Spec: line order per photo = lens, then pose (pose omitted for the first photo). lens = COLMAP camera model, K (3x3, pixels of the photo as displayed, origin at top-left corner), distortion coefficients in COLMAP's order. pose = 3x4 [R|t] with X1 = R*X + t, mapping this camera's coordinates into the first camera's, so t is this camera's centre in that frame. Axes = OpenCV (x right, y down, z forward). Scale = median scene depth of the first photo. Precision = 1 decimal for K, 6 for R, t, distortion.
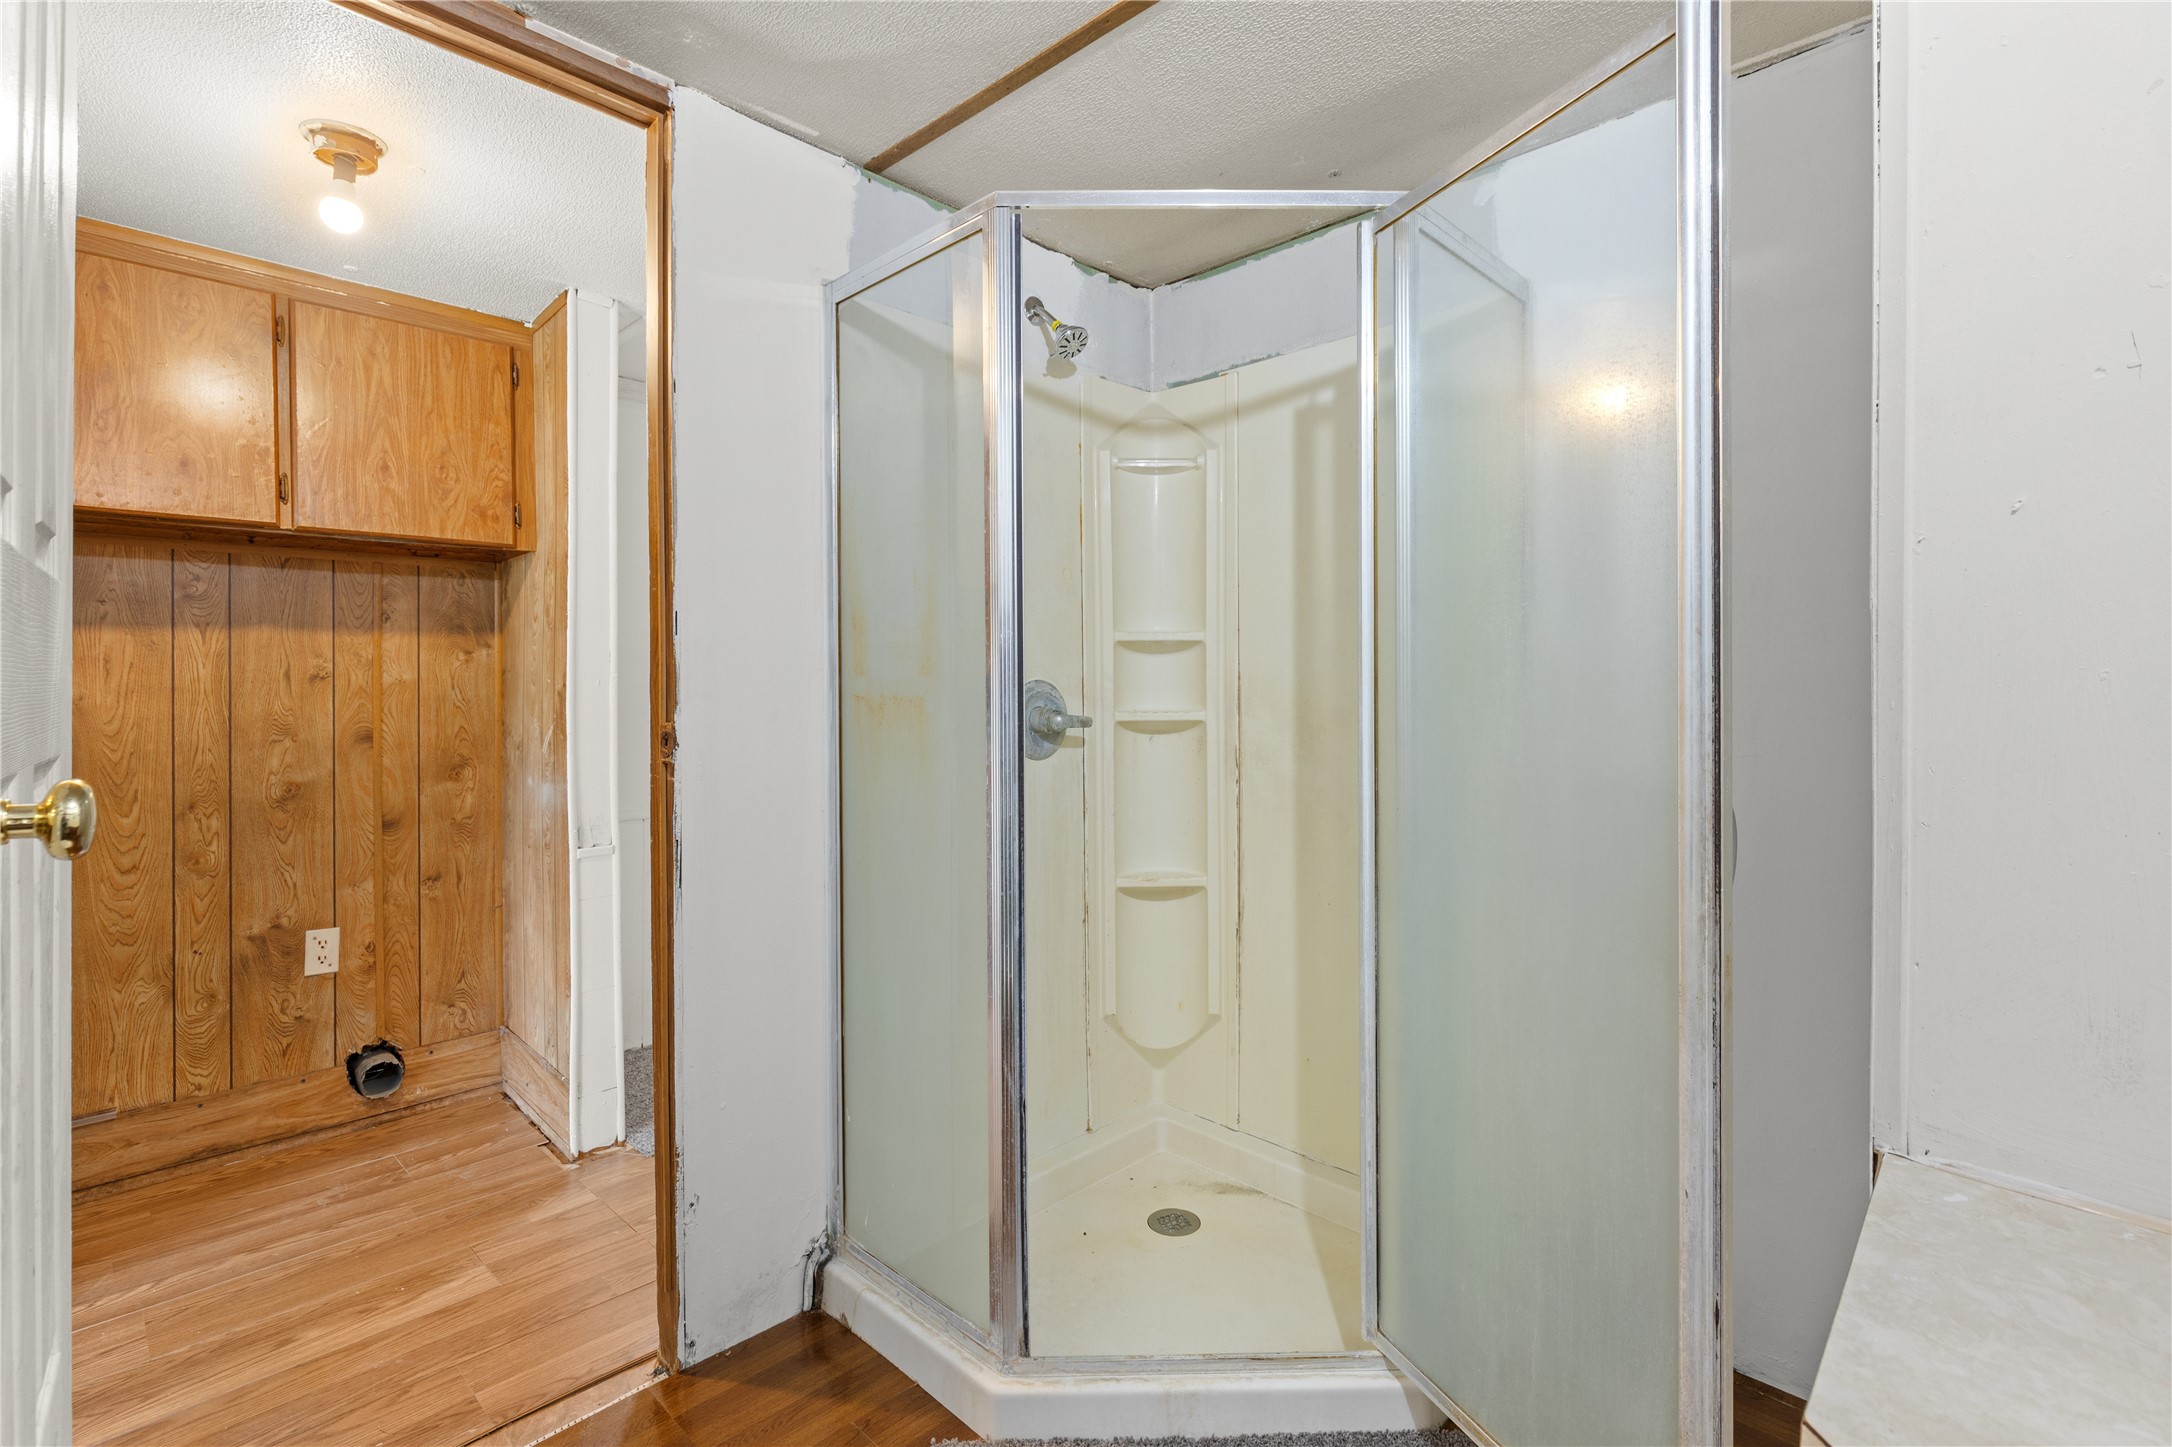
lens RADIAL K [[1006.4, 0, 1120.1], [0, 1006.4, 686.3], [0, 0, 1]] dist [-0.000028, 0.000785]
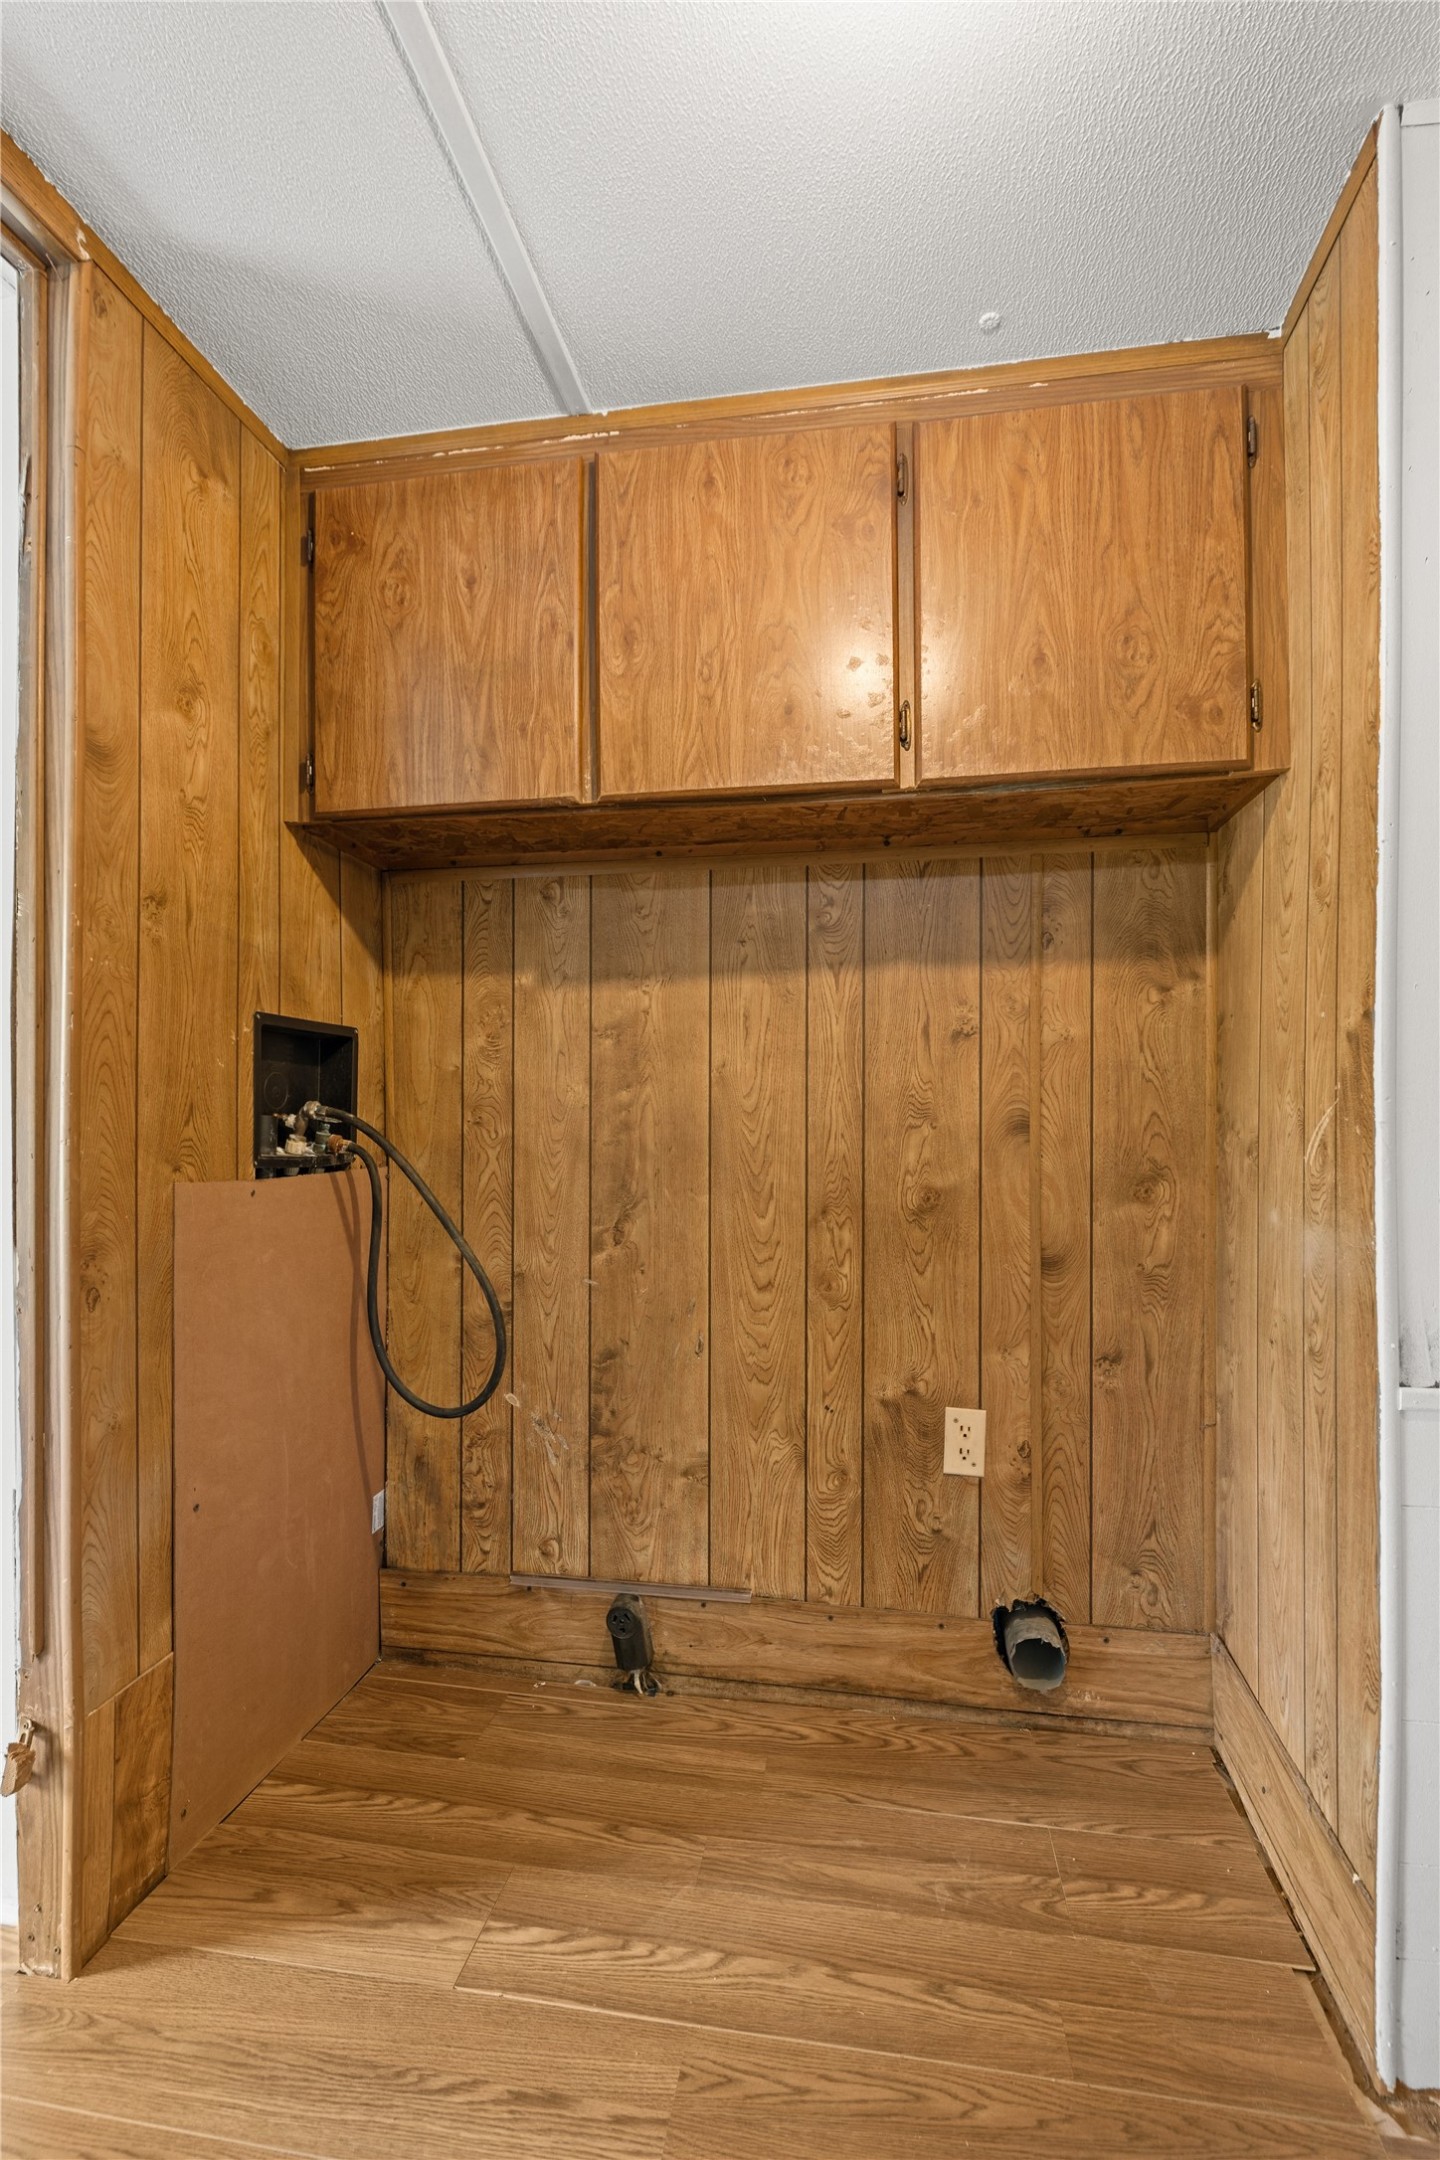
lens RADIAL K [[956.2, 0, 753.8], [0, 956.2, 1111.1], [0, 0, 1]] dist [-0.004981, 0.000663]
pose [[0.570445, 0.005042, -0.821320, -0.356523], [-0.003616, 0.999987, 0.003627, 0.041470], [0.821328, 0.000901, 0.570456, 0.529784]]
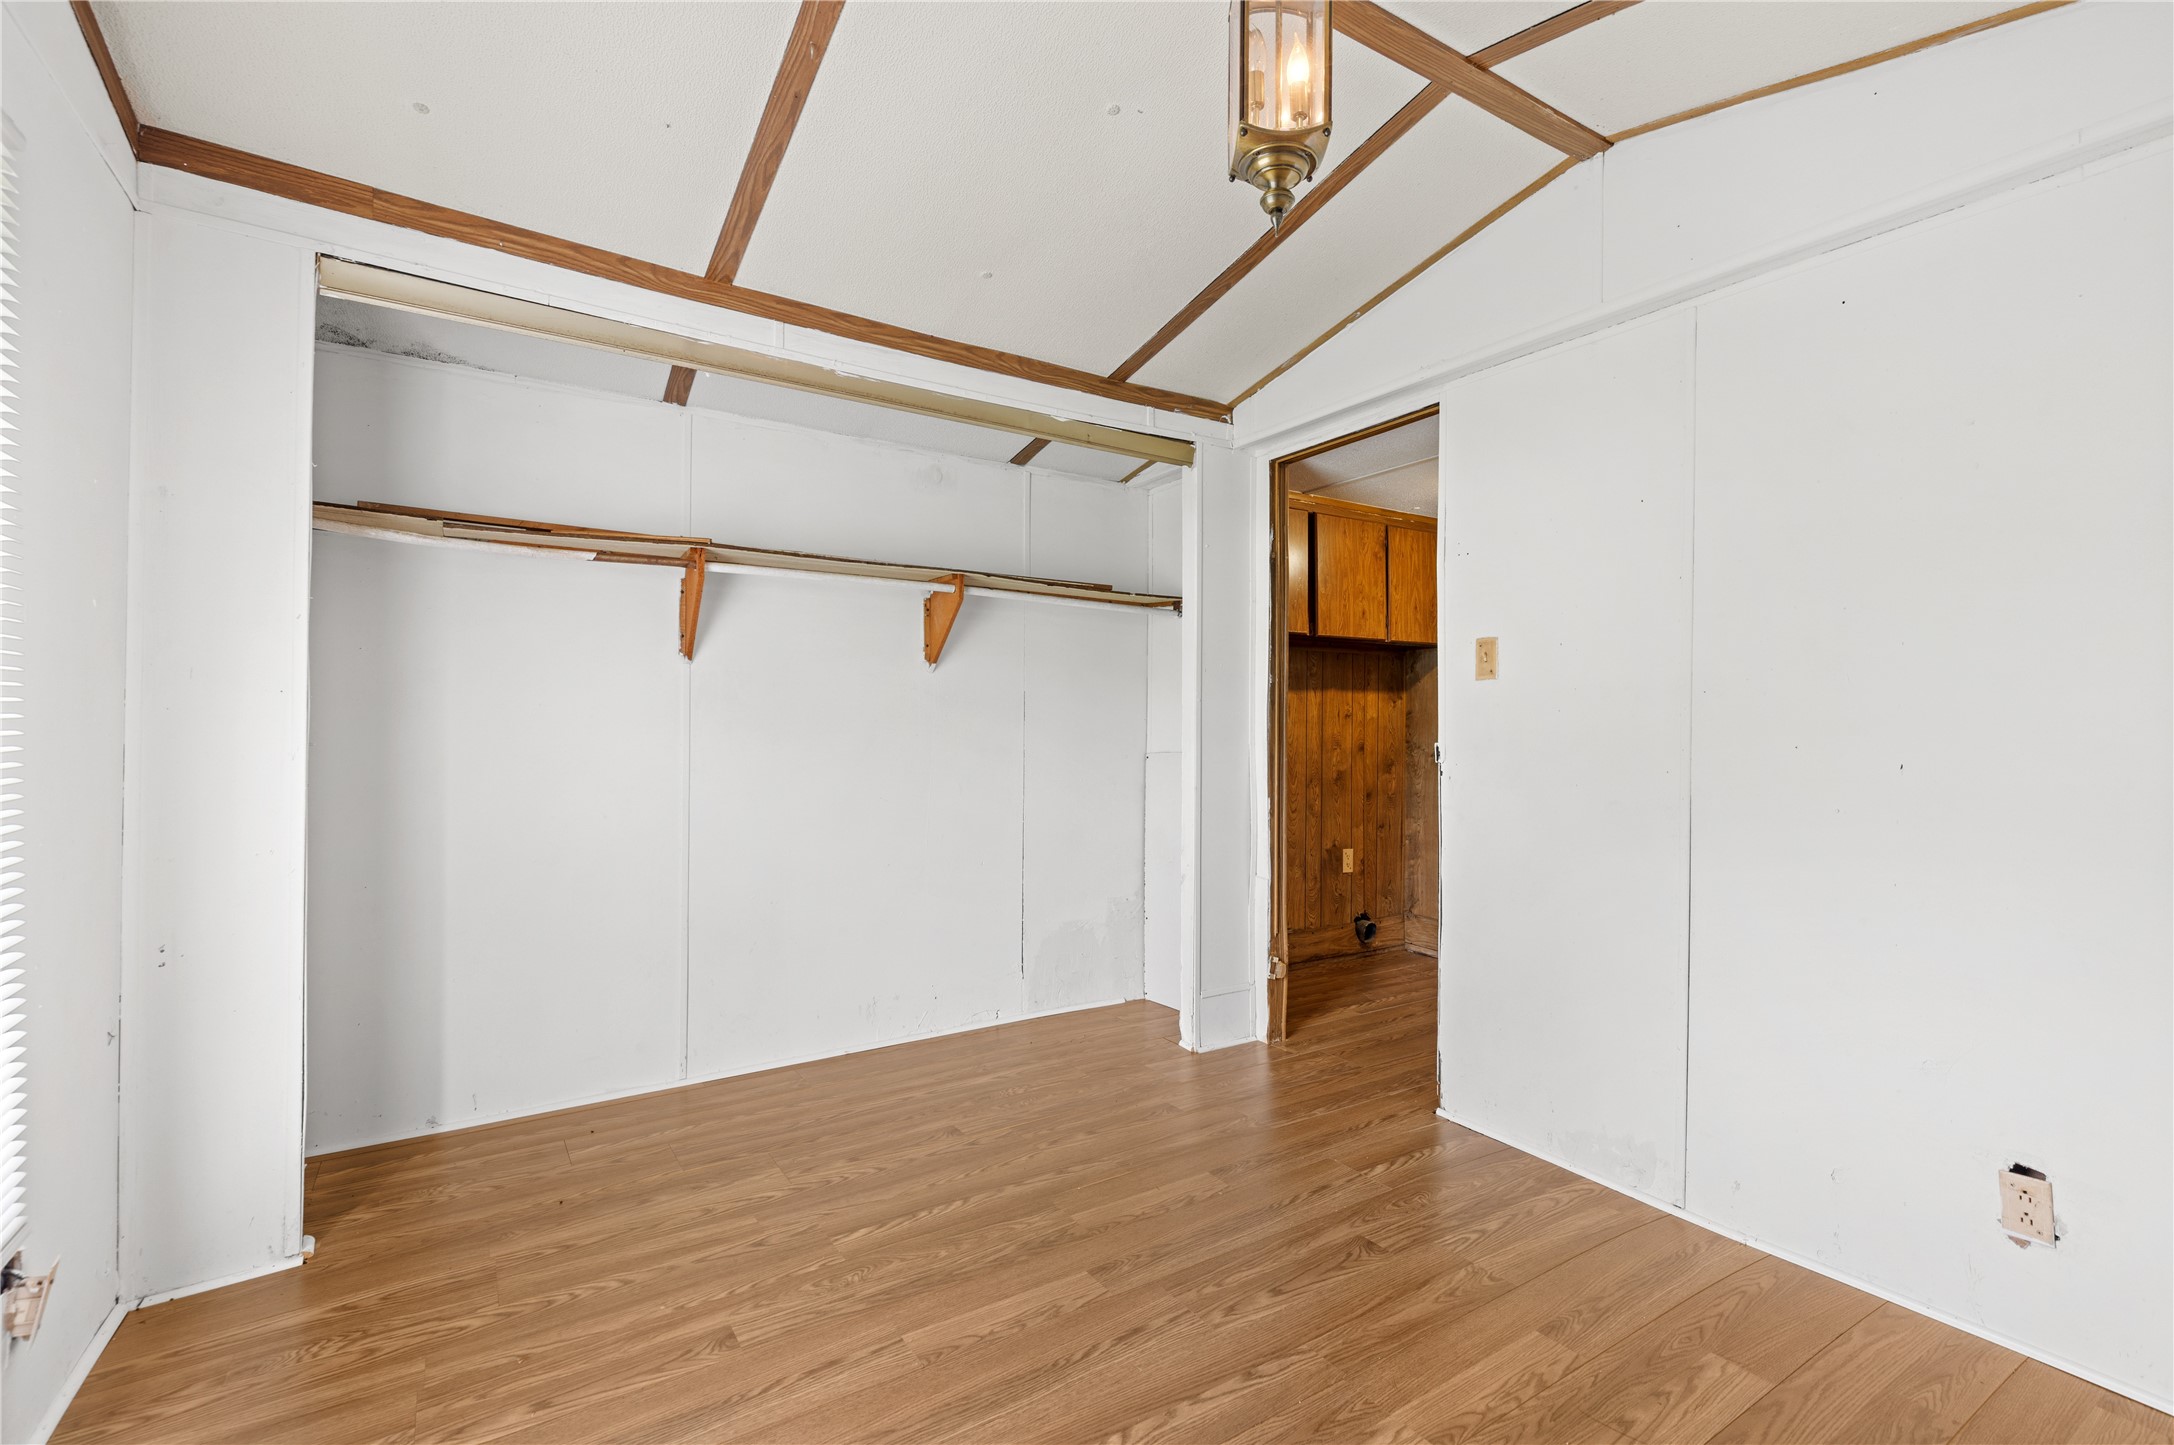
lens RADIAL K [[962.4, 0, 1066.8], [0, 962.4, 713.3], [0, 0, 1]] dist [-0.004981, 0.000663]
pose [[0.972554, 0.012603, -0.232337, -0.906149], [-0.013987, 0.999893, -0.004314, 0.001860], [0.232258, 0.007445, 0.972626, -0.895870]]
